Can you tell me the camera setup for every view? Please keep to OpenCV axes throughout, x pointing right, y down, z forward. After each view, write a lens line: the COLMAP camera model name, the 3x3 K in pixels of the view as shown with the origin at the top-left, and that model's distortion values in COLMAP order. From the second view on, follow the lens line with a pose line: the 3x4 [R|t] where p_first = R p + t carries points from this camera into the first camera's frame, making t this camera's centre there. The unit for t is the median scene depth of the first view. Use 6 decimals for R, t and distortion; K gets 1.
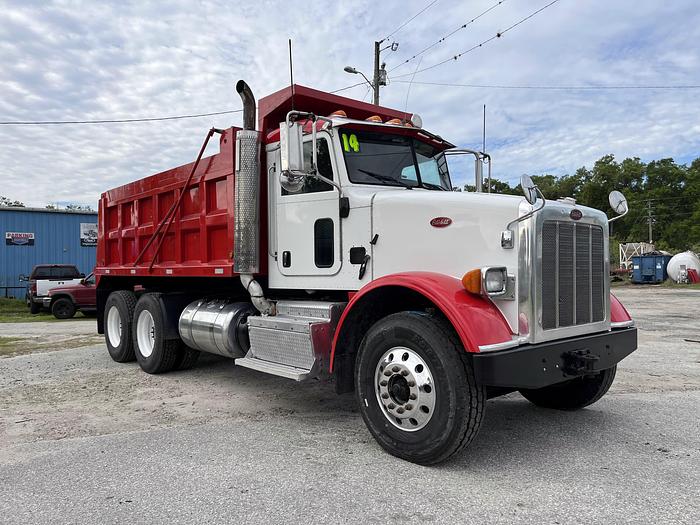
lens RADIAL K [[533.6, 0, 356.3], [0, 533.6, 265.4], [0, 0, 1]] dist [0.077034, -0.100926]
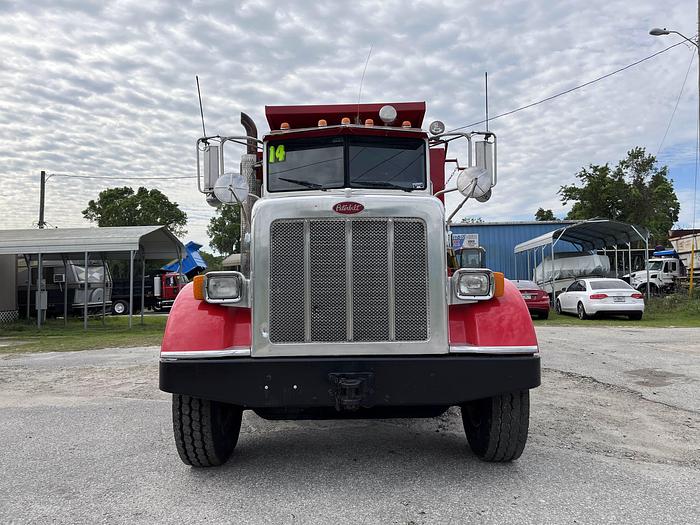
lens RADIAL K [[533.6, 0, 356.3], [0, 533.6, 265.4], [0, 0, 1]] dist [0.077034, -0.100926]
pose [[0.750059, -0.018662, -0.661108, 0.263829], [0.011911, 0.999821, -0.014709, 0.001693], [0.661264, 0.003158, 0.750147, 0.108038]]
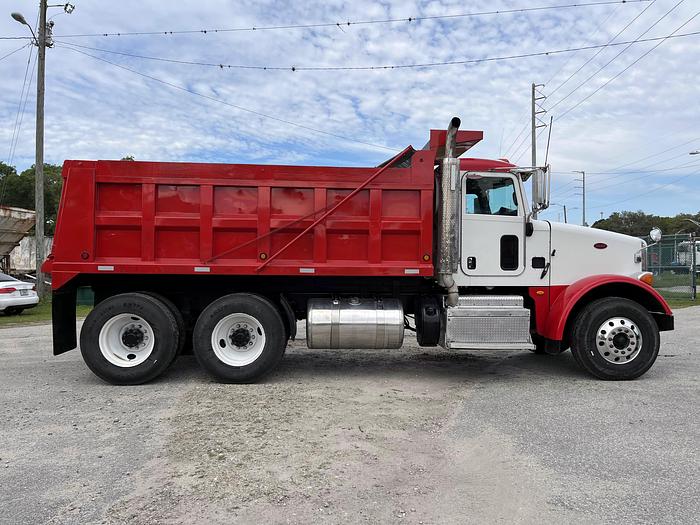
lens RADIAL K [[532.3, 0, 352.6], [0, 532.3, 266.9], [0, 0, 1]] dist [0.067127, -0.089874]
pose [[0.620795, 0.015058, 0.783829, -0.486443], [-0.020330, 0.999789, -0.003106, 0.002920], [-0.783710, -0.014007, 0.620969, 0.155472]]
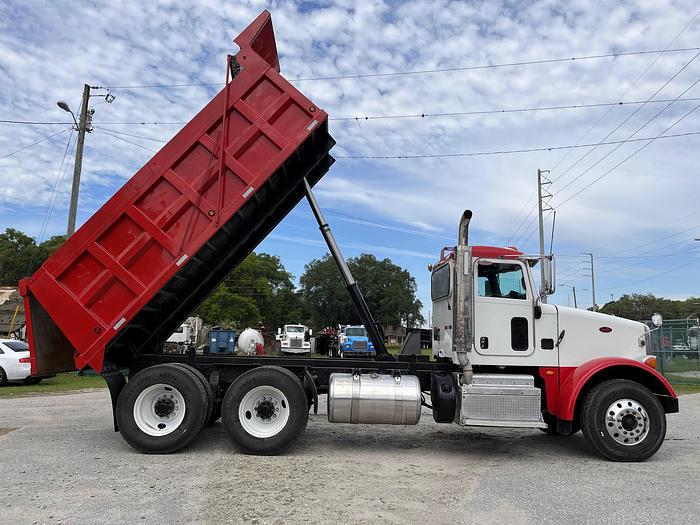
lens RADIAL K [[547.7, 0, 353.5], [0, 547.7, 259.9], [0, 0, 1]] dist [0.065973, -0.100641]
pose [[0.625492, 0.145442, 0.766555, -0.533941], [-0.042569, 0.987370, -0.152603, 0.002946], [-0.779069, 0.062820, 0.623783, 0.135408]]
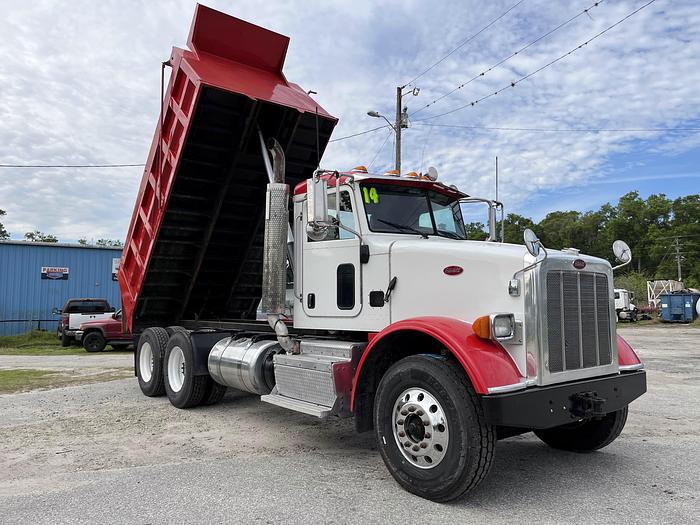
lens RADIAL K [[535.6, 0, 352.7], [0, 535.6, 250.2], [0, 0, 1]] dist [0.068509, -0.089717]
pose [[0.998750, 0.002180, -0.049930, 0.002520], [-0.006718, 0.995837, -0.090899, -0.005748], [0.049524, 0.091121, 0.994608, -0.027095]]
